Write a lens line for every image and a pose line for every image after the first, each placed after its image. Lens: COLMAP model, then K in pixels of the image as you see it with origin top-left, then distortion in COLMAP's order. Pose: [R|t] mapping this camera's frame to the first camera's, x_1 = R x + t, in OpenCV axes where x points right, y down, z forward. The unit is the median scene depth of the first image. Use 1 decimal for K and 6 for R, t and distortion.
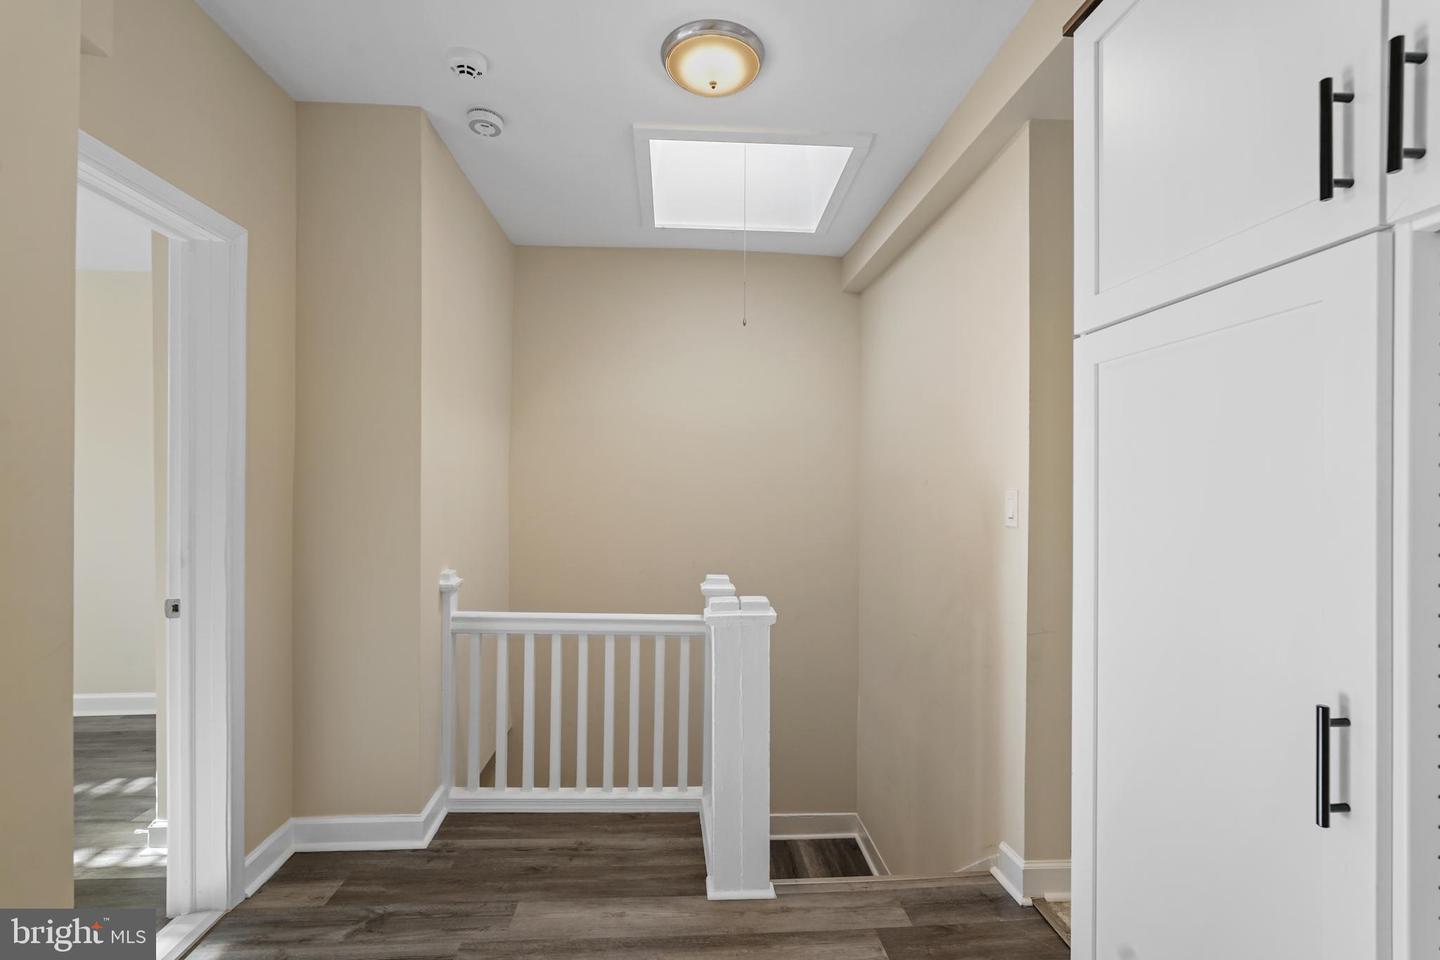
lens RADIAL K [[636.5, 0, 717.6], [0, 636.5, 487.8], [0, 0, 1]] dist [-0.009892, 0.001710]
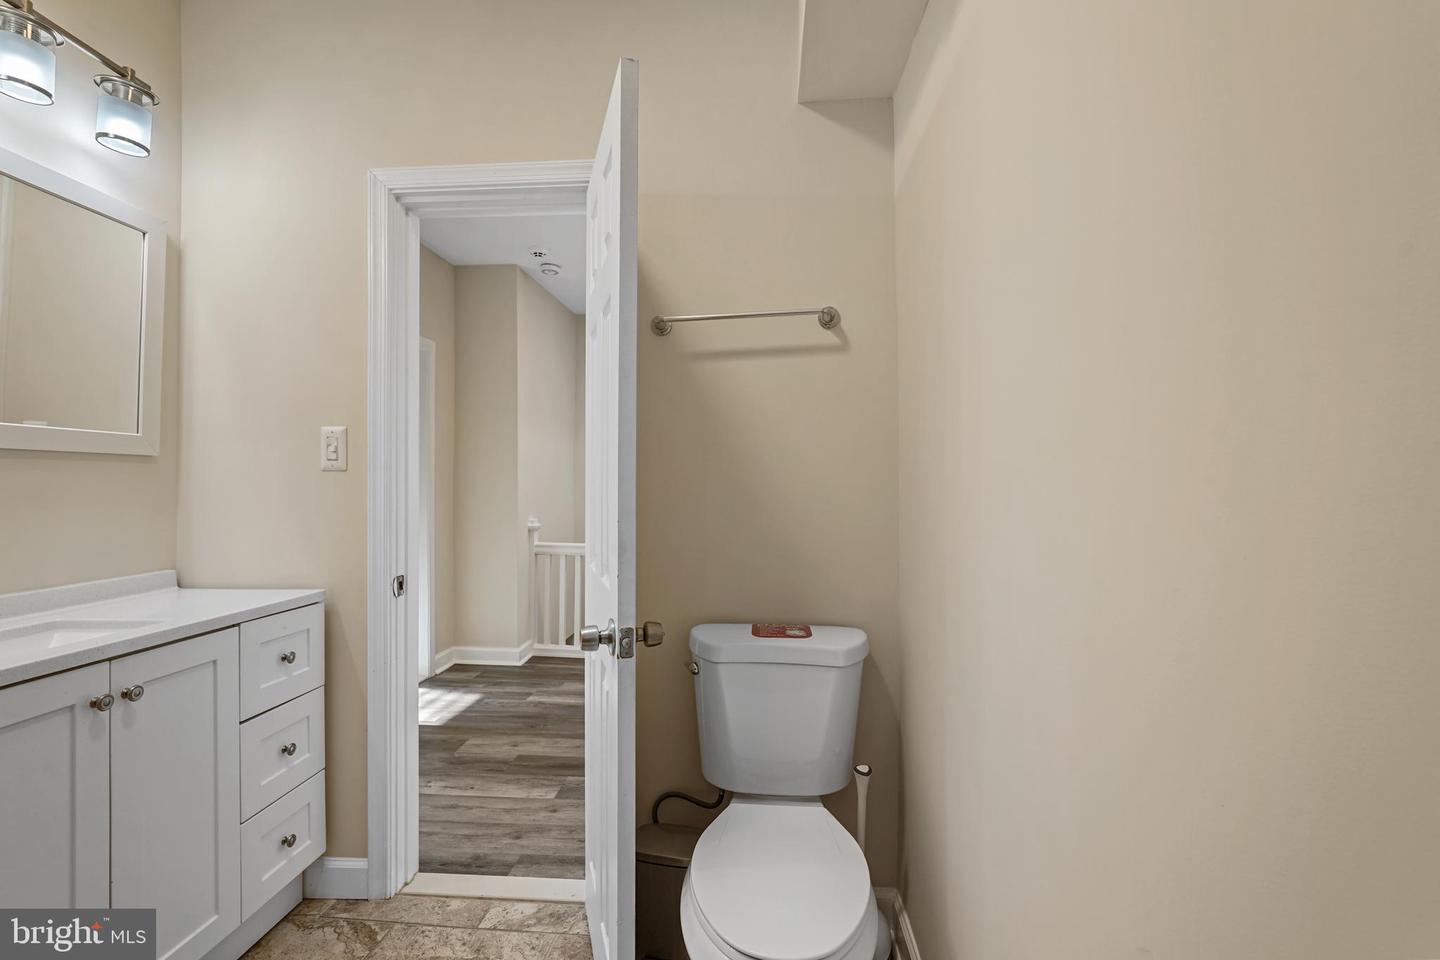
lens RADIAL K [[636.5, 0, 718.0], [0, 636.5, 475.1], [0, 0, 1]] dist [-0.009892, 0.001710]
pose [[0.991303, -0.001370, -0.131589, 0.345755], [0.002202, 0.999979, 0.006176, 0.003314], [0.131577, -0.006412, 0.991285, -0.739360]]
